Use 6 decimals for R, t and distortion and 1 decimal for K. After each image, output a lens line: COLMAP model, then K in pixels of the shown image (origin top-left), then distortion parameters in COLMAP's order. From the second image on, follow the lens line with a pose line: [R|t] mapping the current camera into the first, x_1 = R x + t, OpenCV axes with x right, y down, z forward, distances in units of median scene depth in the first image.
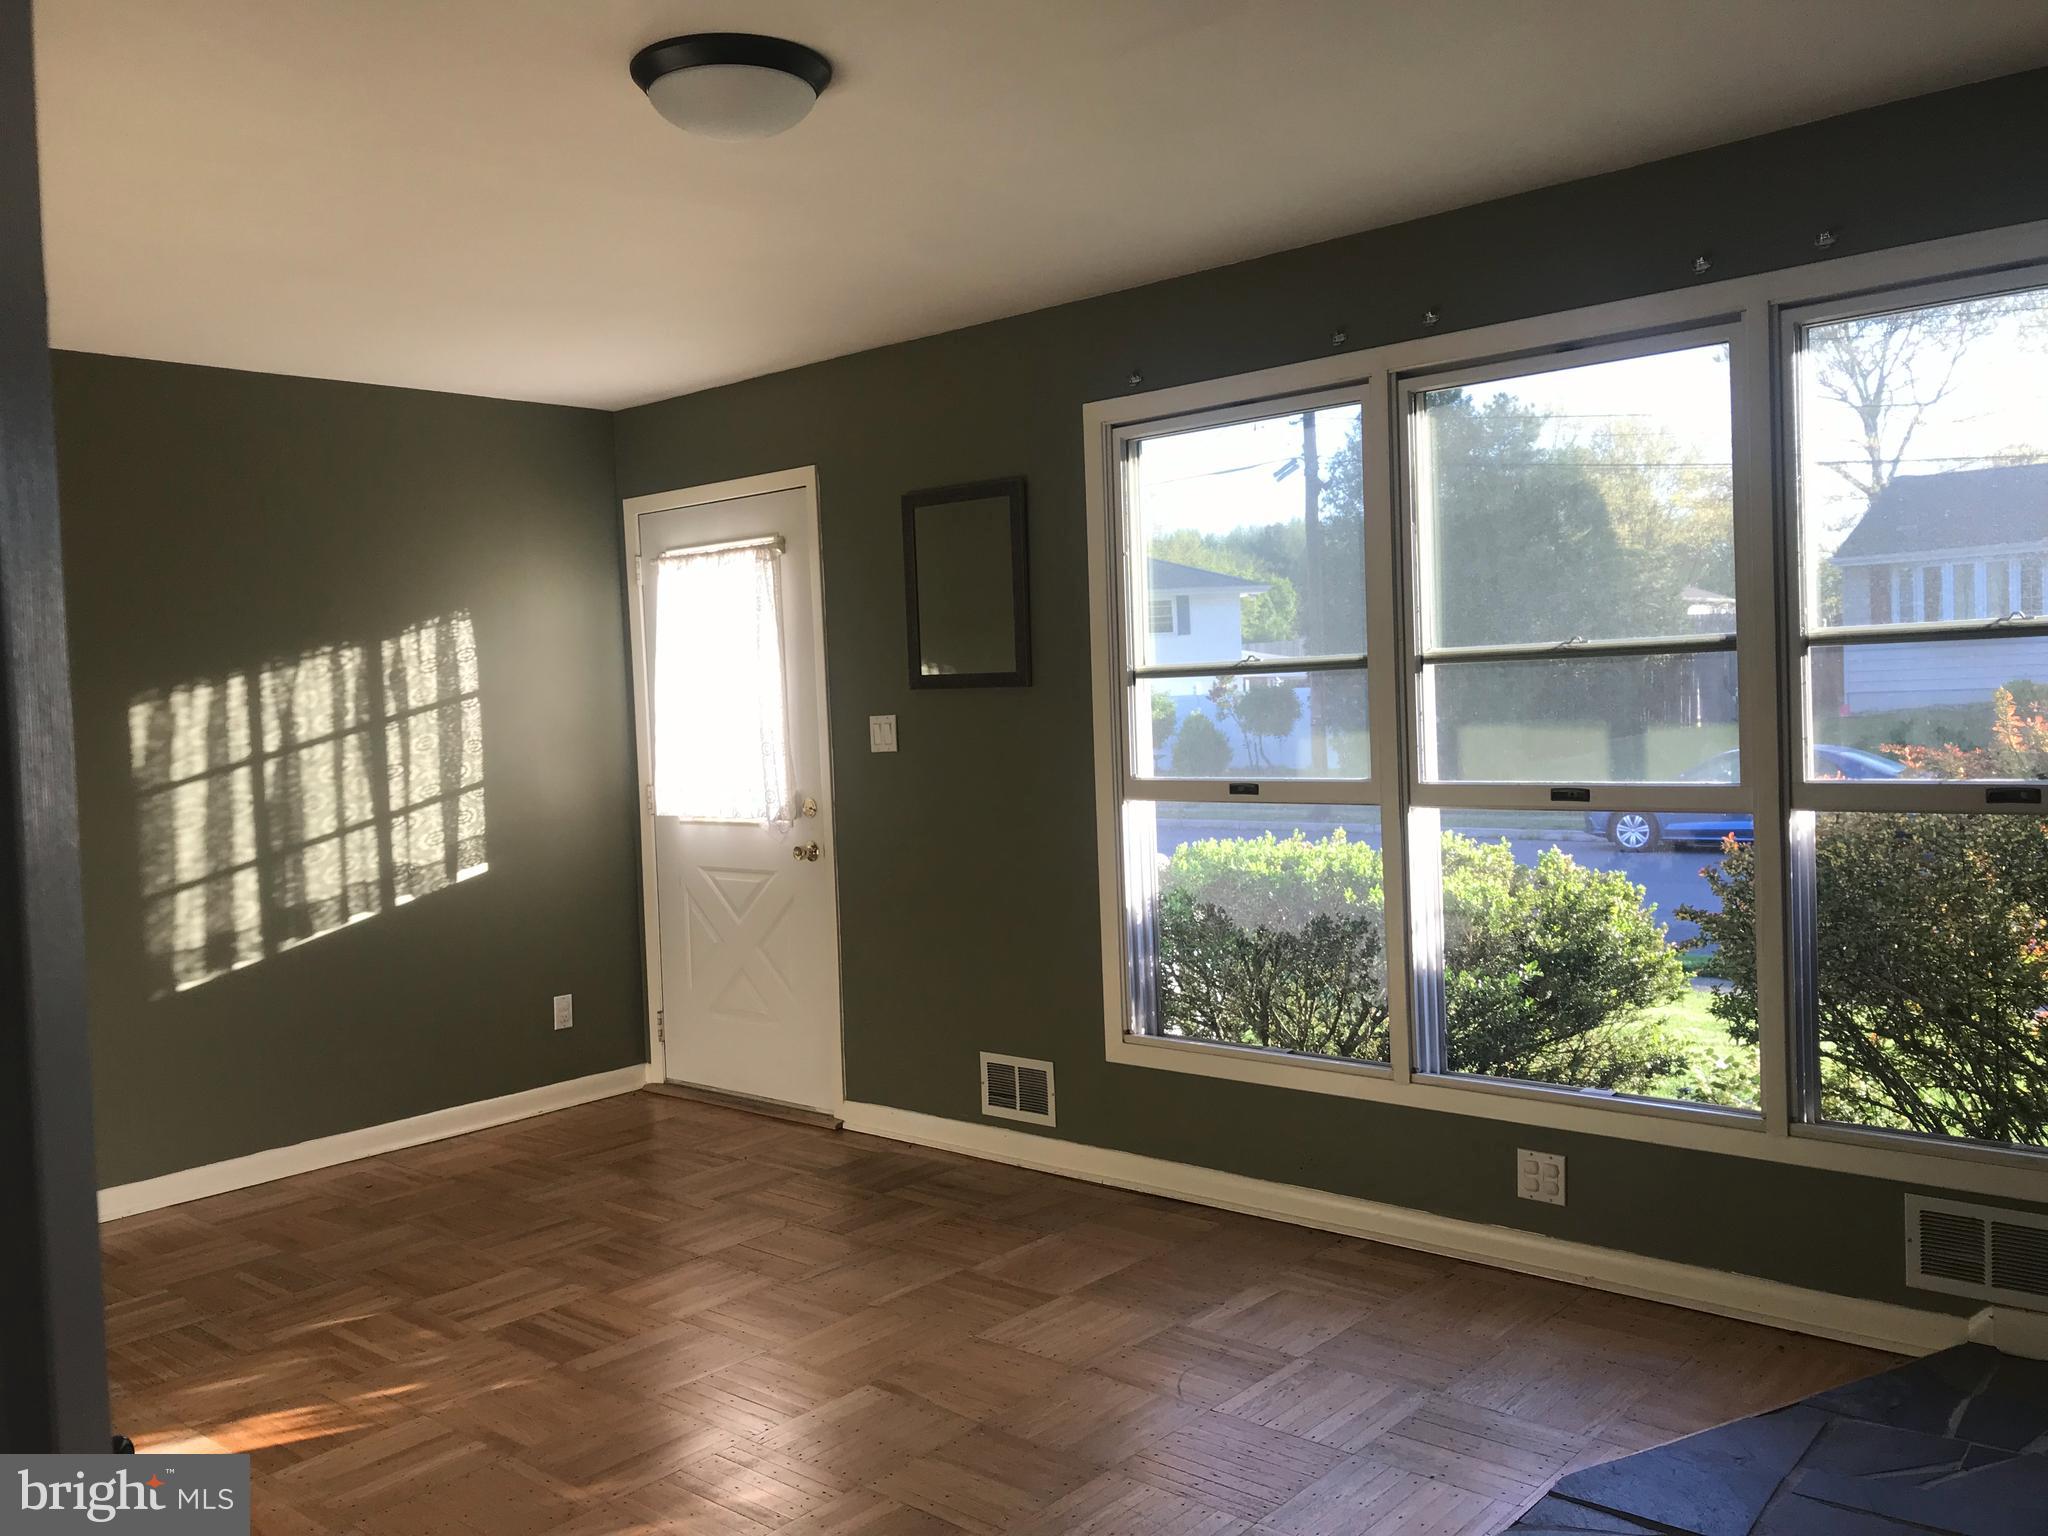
lens RADIAL K [[1666.5, 0, 1024.0], [0, 1666.5, 768.0], [0, 0, 1]] dist [0.003674, 0.009793]
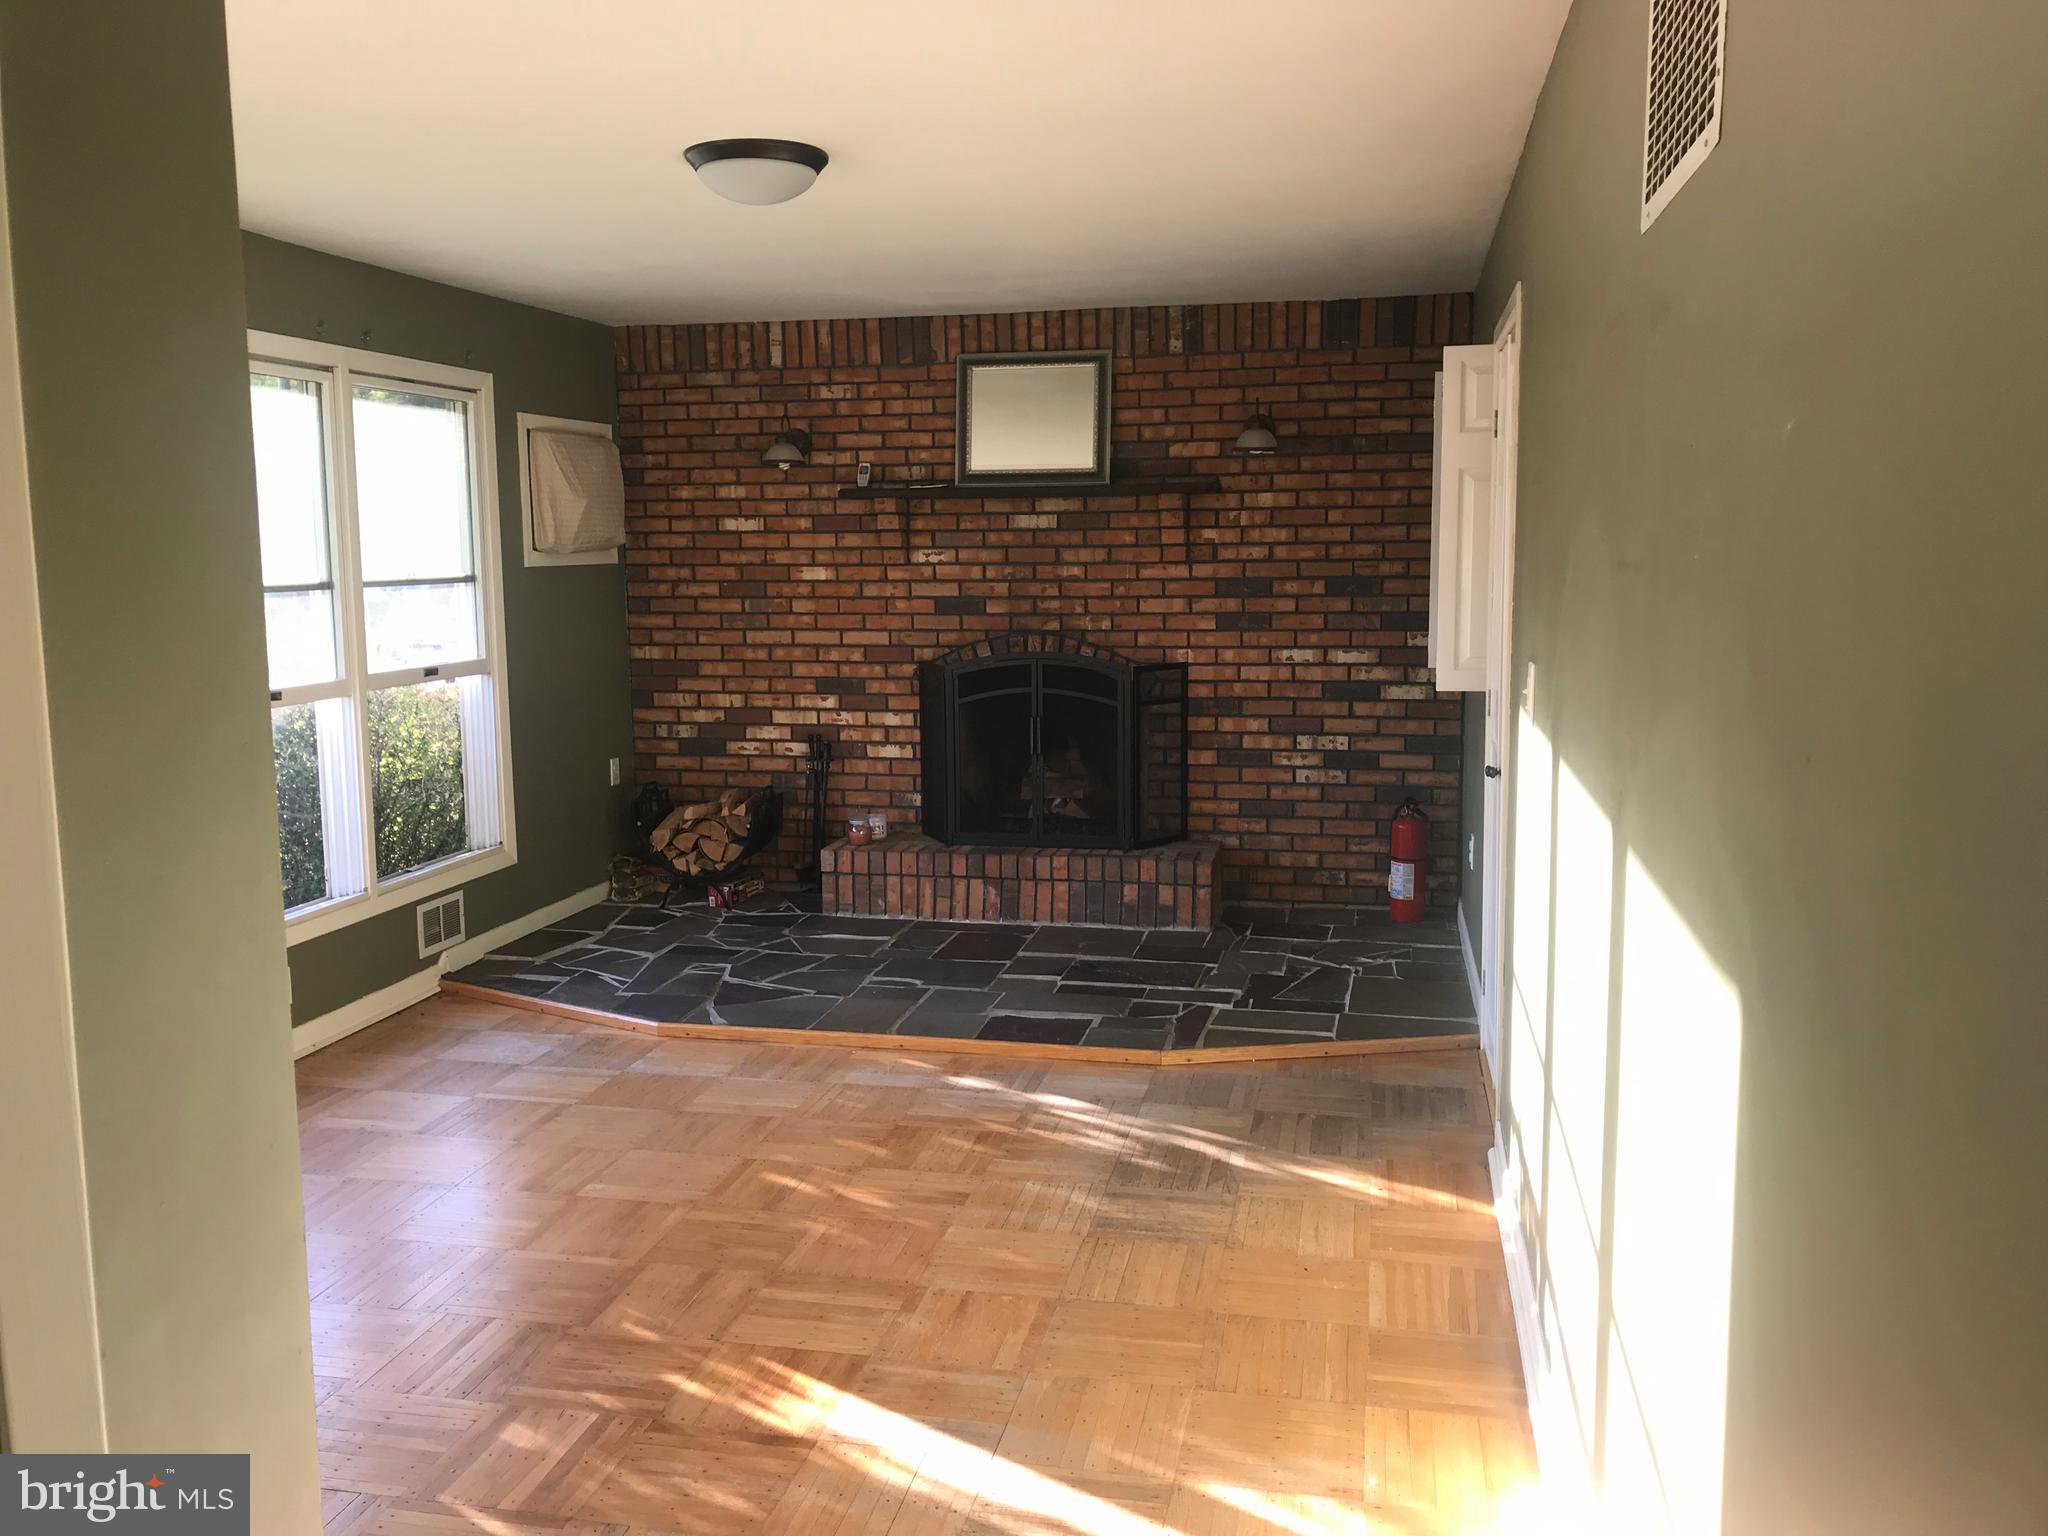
lens RADIAL K [[1666.5, 0, 1024.0], [0, 1666.5, 768.0], [0, 0, 1]] dist [0.003674, 0.009793]
pose [[-0.513161, -0.043699, 0.857179, -1.252315], [0.085247, 0.991170, 0.101564, -0.007734], [-0.854048, 0.125191, -0.504905, 1.307131]]
